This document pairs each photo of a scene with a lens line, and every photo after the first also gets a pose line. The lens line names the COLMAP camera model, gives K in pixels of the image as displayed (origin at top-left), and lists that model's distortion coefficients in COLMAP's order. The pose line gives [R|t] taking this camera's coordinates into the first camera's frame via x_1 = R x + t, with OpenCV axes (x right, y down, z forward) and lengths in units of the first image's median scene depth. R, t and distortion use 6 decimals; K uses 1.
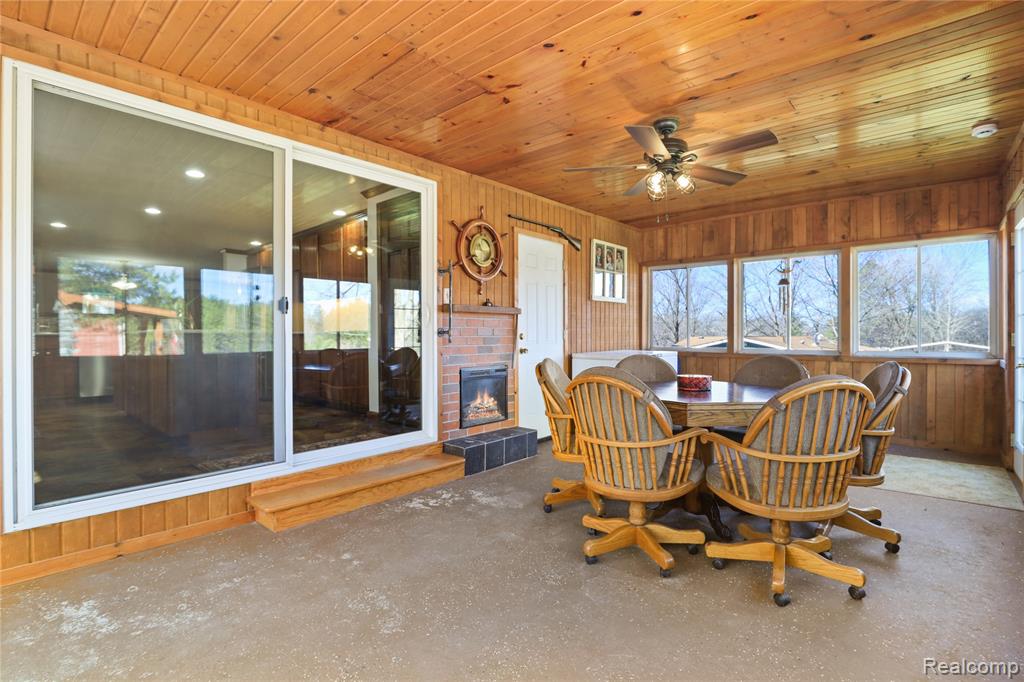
lens RADIAL K [[490.3, 0, 517.8], [0, 490.3, 339.0], [0, 0, 1]] dist [-0.023102, 0.000159]
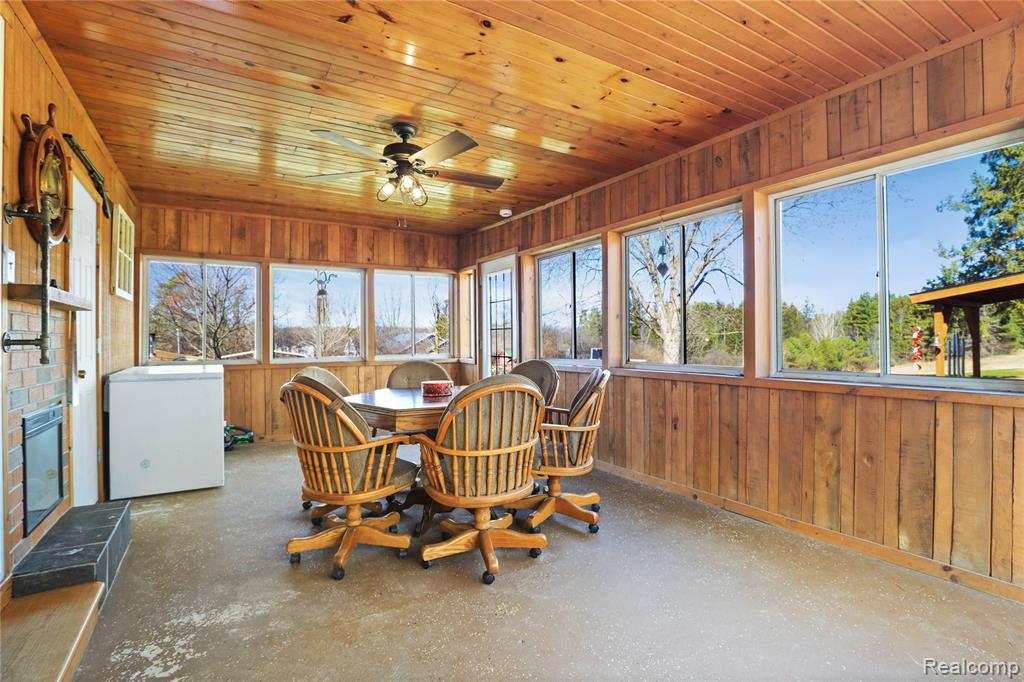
lens RADIAL K [[490.3, 0, 517.8], [0, 490.3, 339.0], [0, 0, 1]] dist [-0.023102, 0.000159]
pose [[0.294339, 0.001327, 0.955700, -0.346244], [0.020390, 0.999763, -0.007668, -0.002137], [-0.955484, 0.021744, 0.294242, 0.307390]]
